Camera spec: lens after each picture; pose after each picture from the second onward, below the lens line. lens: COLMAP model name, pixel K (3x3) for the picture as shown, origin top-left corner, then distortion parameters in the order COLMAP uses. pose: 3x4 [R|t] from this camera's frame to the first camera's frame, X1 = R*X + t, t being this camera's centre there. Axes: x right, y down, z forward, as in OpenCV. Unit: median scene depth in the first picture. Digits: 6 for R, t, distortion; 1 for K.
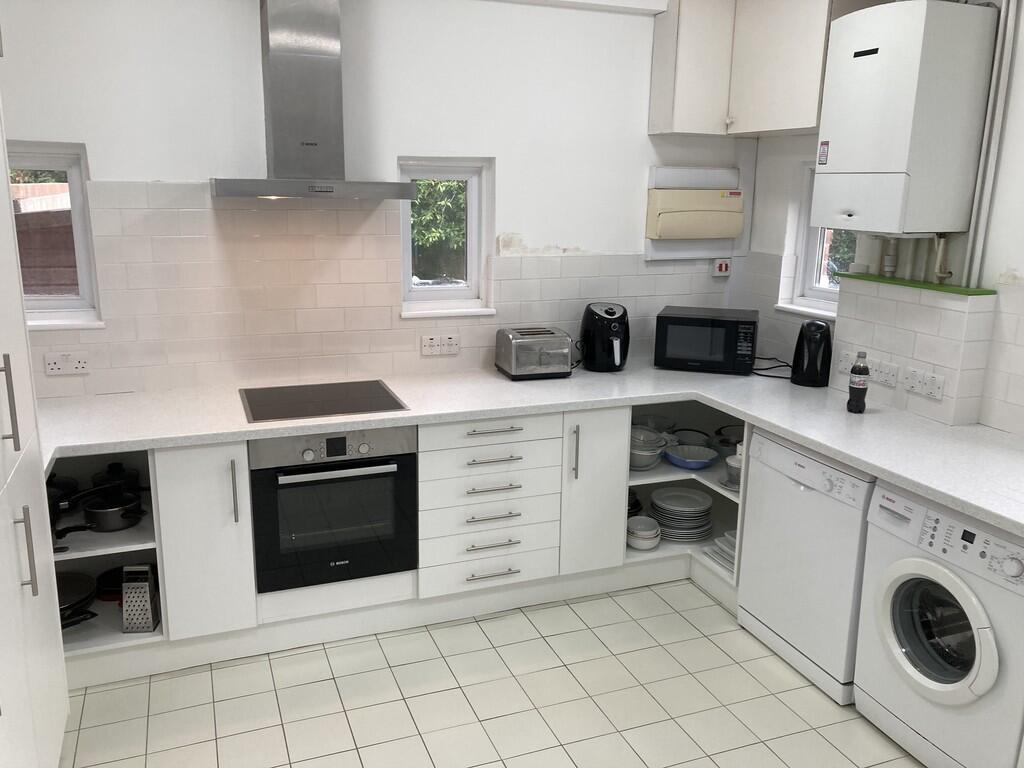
lens RADIAL K [[844.1, 0, 512.0], [0, 844.1, 384.0], [0, 0, 1]] dist [0.130042, -0.354483]
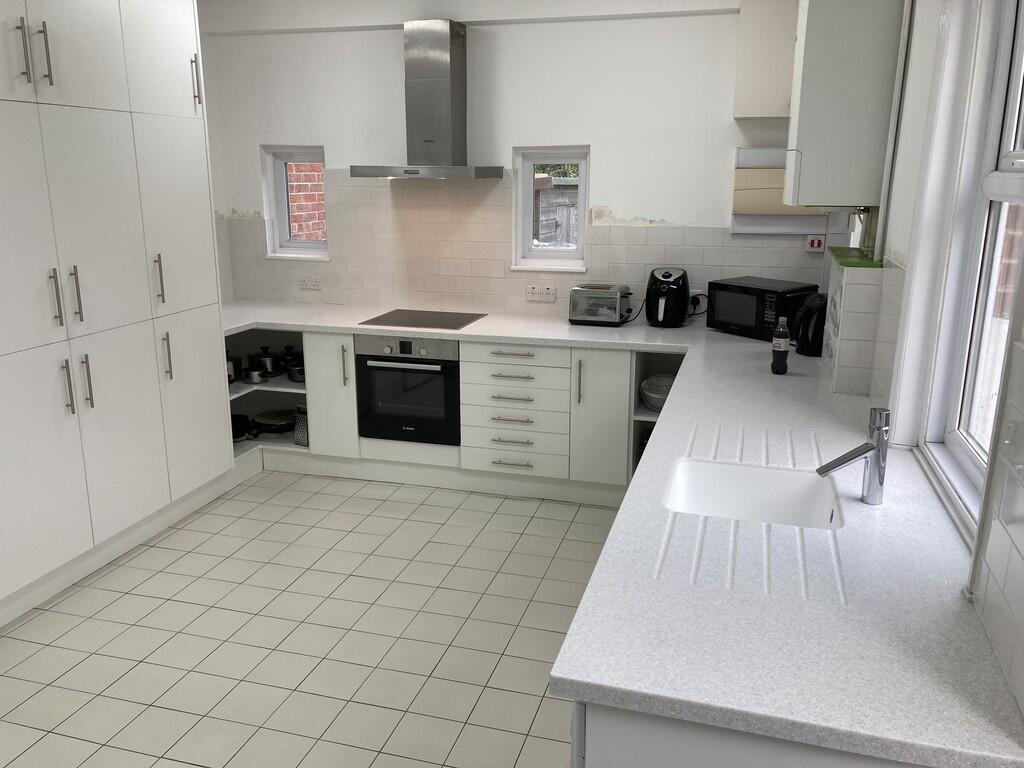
lens RADIAL K [[844.1, 0, 512.0], [0, 844.1, 384.0], [0, 0, 1]] dist [0.130042, -0.354483]
pose [[0.796211, 0.136175, -0.589495, 0.739249], [-0.128312, 0.990184, 0.055428, 0.028427], [0.591256, 0.031507, 0.805868, -0.067139]]
